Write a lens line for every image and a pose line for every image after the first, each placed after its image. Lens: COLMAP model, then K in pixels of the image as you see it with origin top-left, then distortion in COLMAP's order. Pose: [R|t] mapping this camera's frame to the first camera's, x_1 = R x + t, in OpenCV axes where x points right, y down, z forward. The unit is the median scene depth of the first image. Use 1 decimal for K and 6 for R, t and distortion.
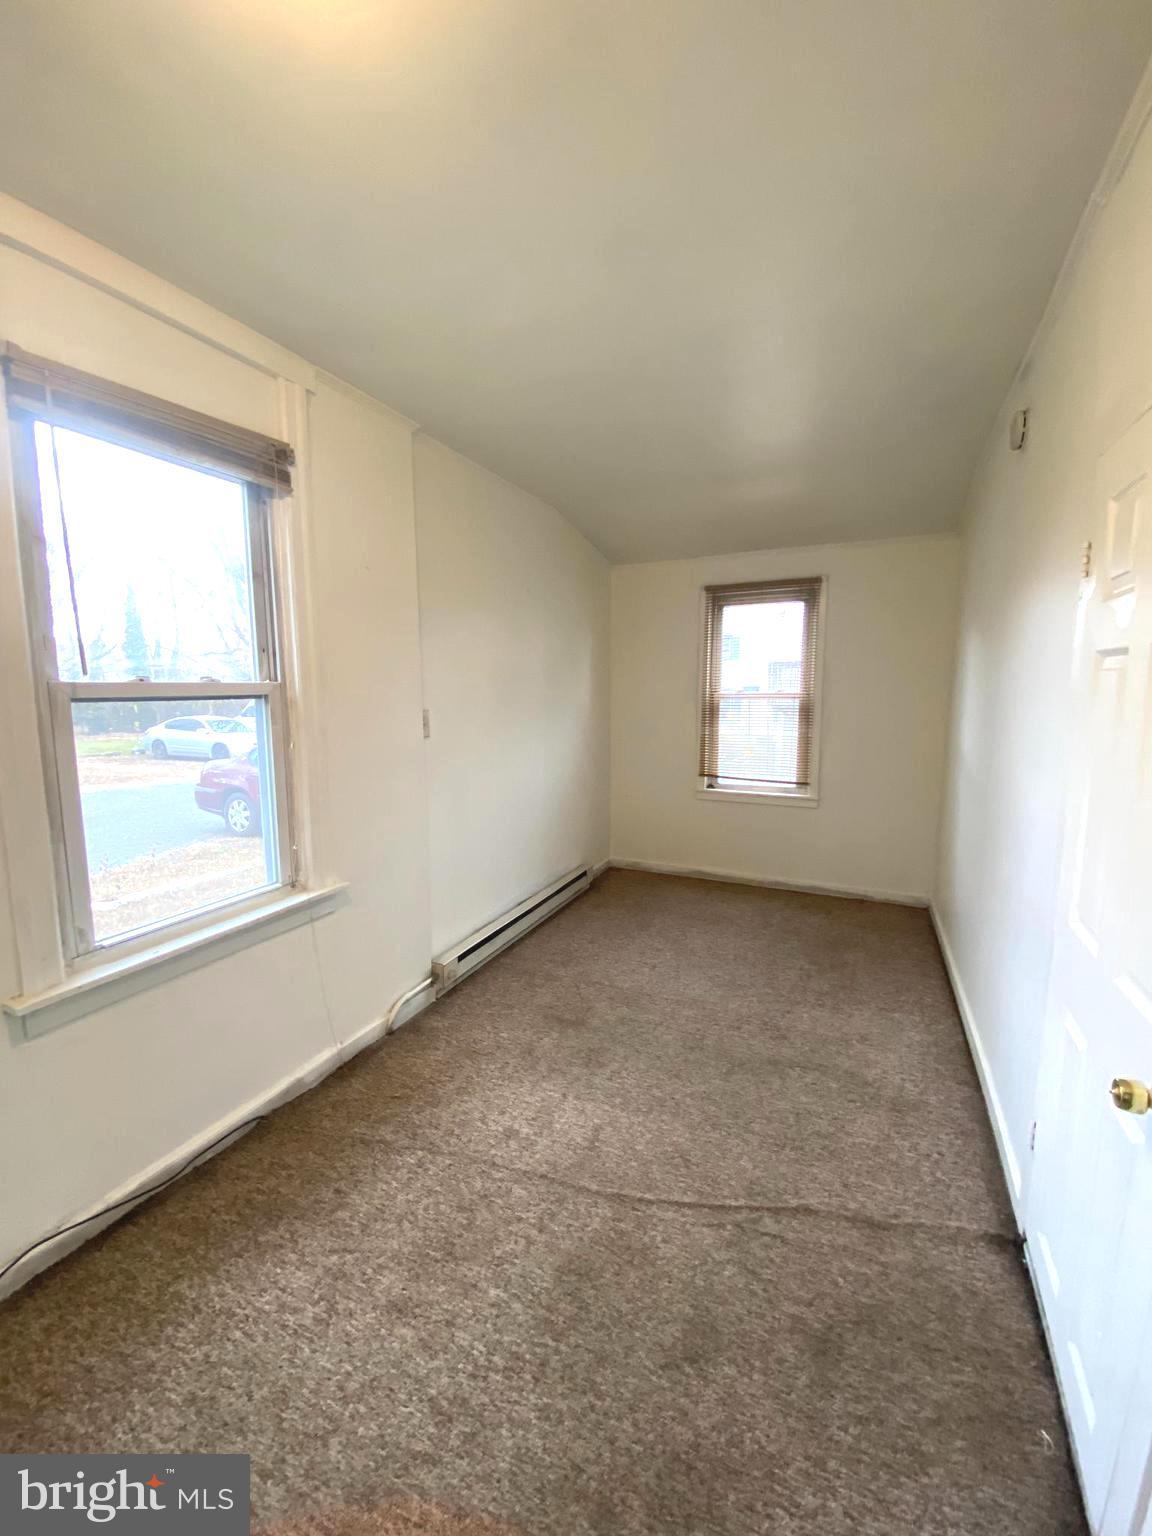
lens RADIAL K [[619.0, 0, 581.4], [0, 619.0, 767.3], [0, 0, 1]] dist [0.037817, -0.025261]
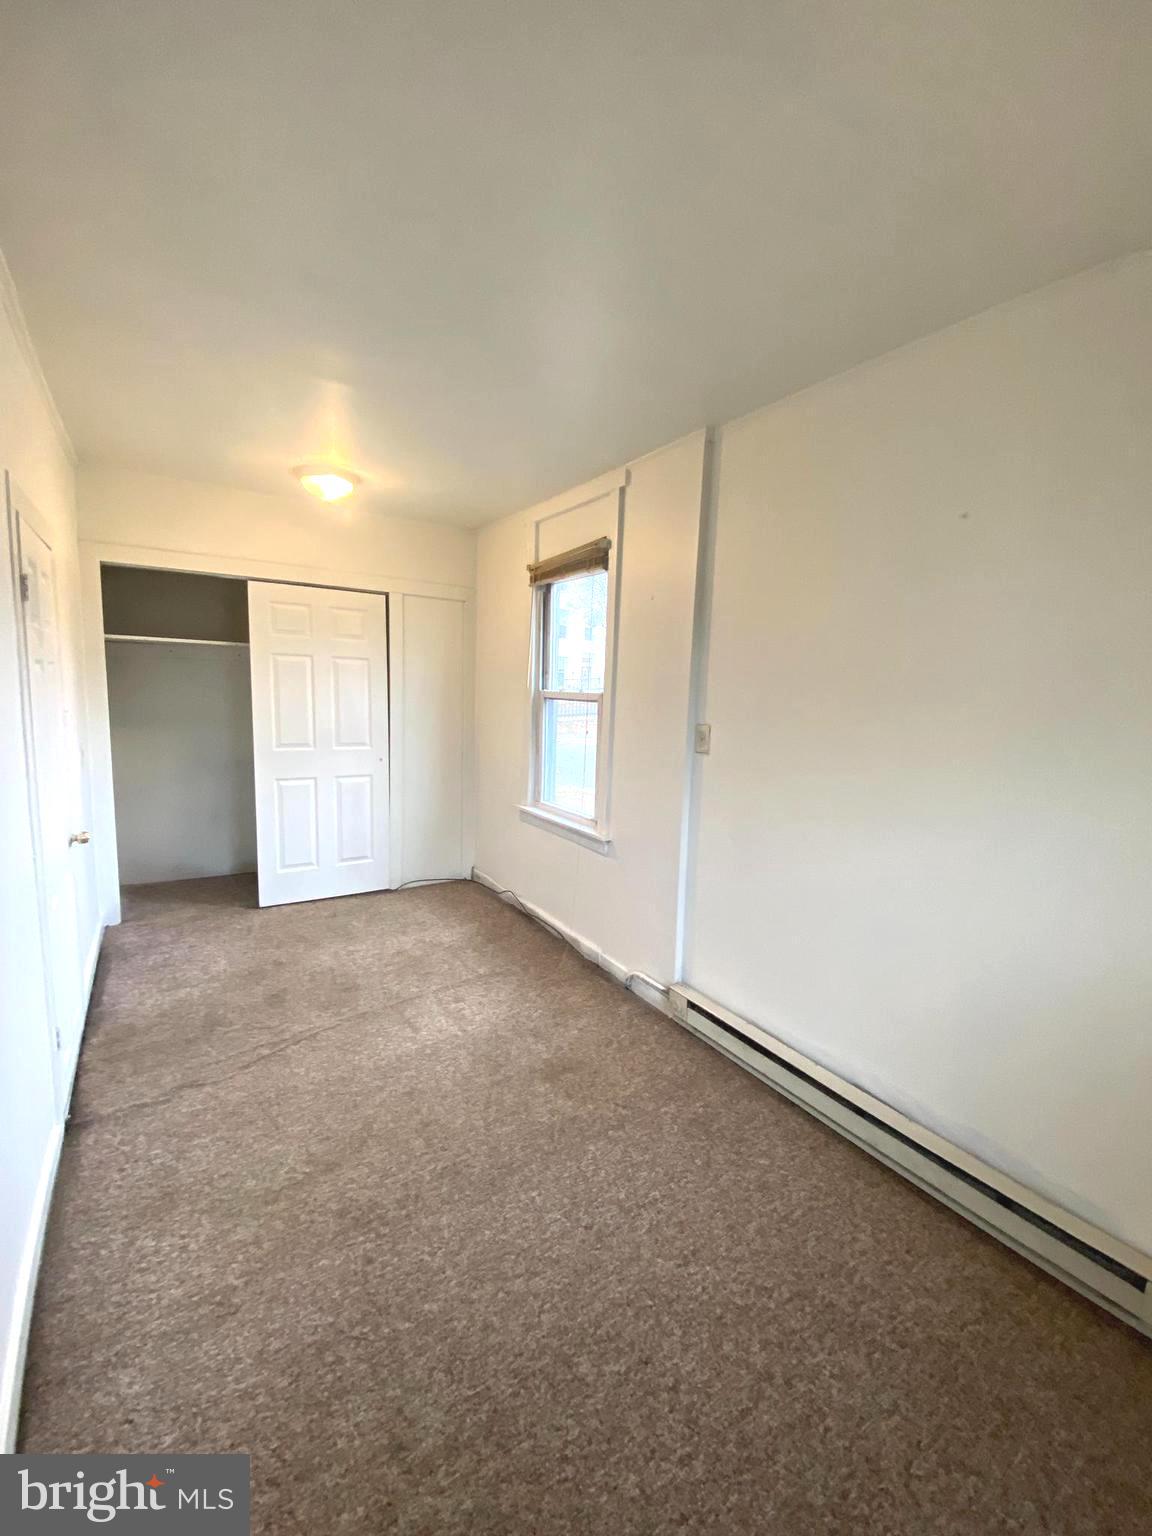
lens RADIAL K [[619.0, 0, 581.4], [0, 619.0, 767.3], [0, 0, 1]] dist [0.037817, -0.025261]
pose [[-0.520541, 0.102189, -0.847699, 0.854515], [-0.142942, 0.968371, 0.204511, -0.257763], [0.841786, 0.227628, -0.489470, 1.718575]]
